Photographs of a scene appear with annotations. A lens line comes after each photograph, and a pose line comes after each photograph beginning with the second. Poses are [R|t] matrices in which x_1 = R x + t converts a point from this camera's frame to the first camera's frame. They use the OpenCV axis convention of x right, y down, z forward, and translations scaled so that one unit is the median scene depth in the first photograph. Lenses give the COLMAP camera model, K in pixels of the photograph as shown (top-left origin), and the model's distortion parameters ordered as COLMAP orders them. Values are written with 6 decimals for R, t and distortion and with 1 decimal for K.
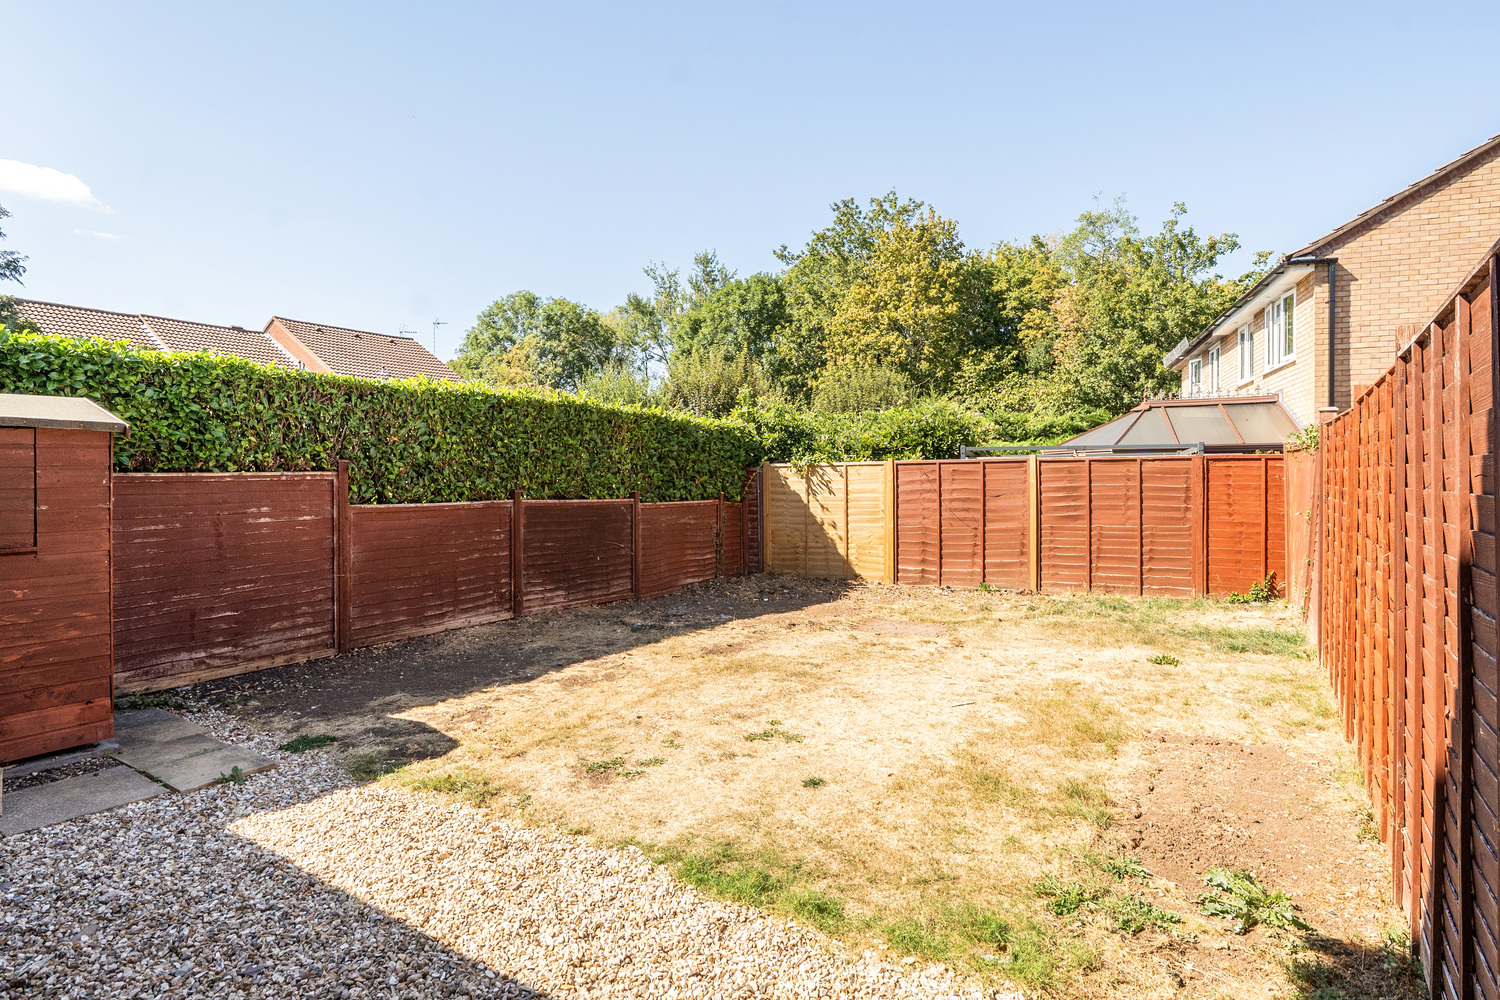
lens RADIAL K [[797.1, 0, 715.7], [0, 797.1, 486.6], [0, 0, 1]] dist [-0.006088, 0.000131]
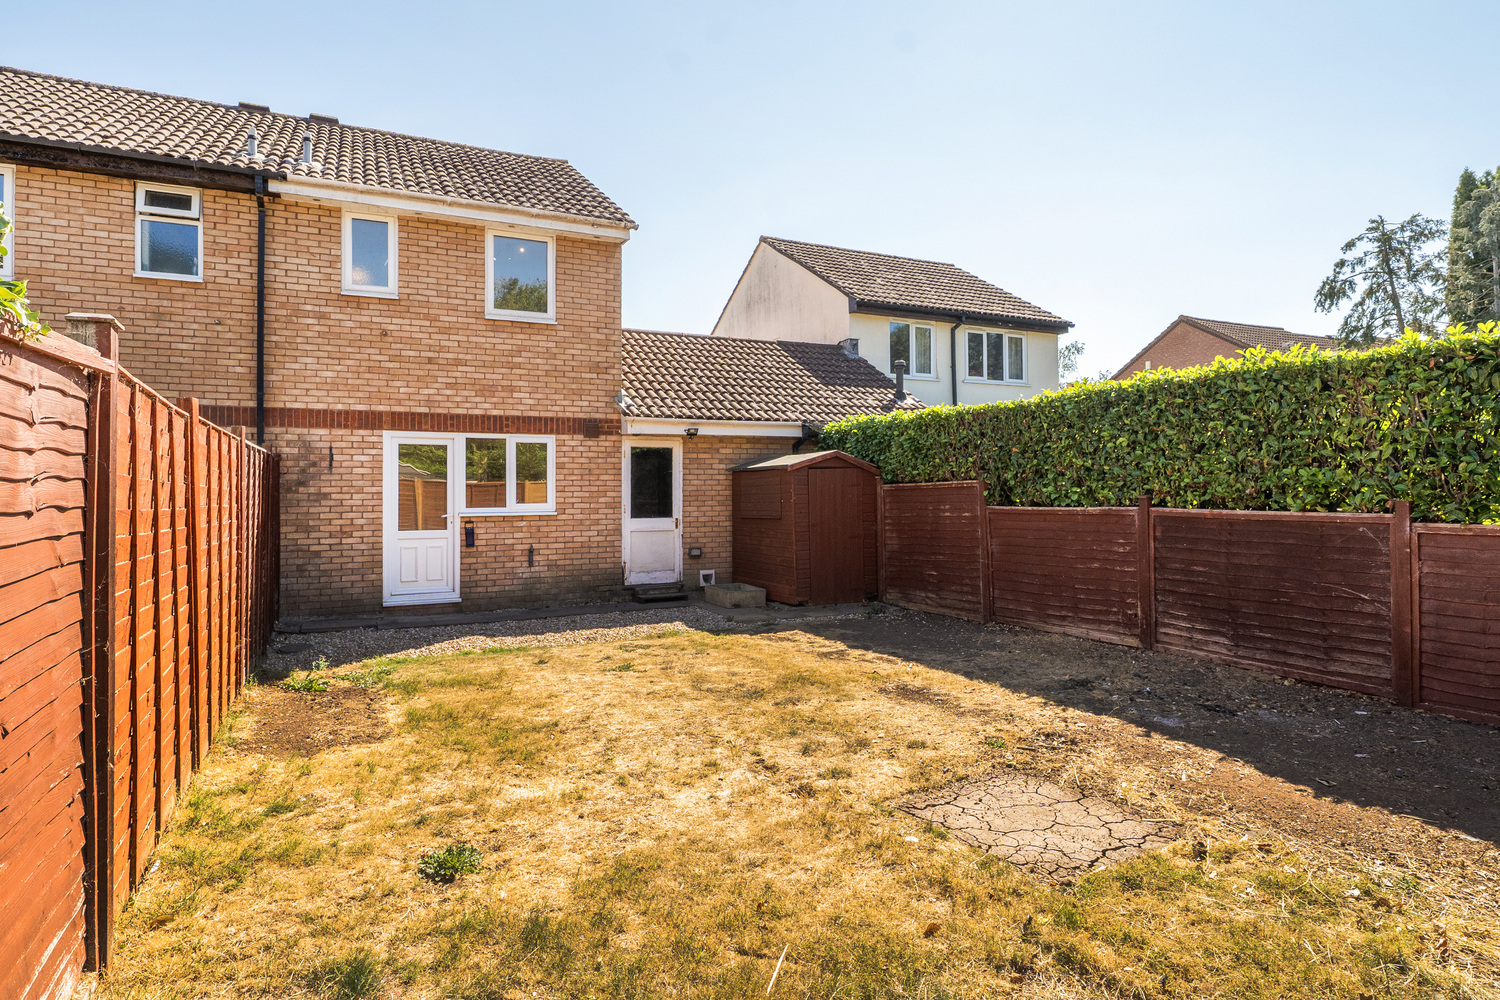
lens RADIAL K [[797.1, 0, 746.9], [0, 797.1, 488.1], [0, 0, 1]] dist [-0.006088, 0.000131]
pose [[-0.468272, 0.004803, -0.883571, 0.589819], [0.008416, 0.999964, 0.000975, -0.006405], [0.883544, -0.006979, -0.468295, 0.893665]]
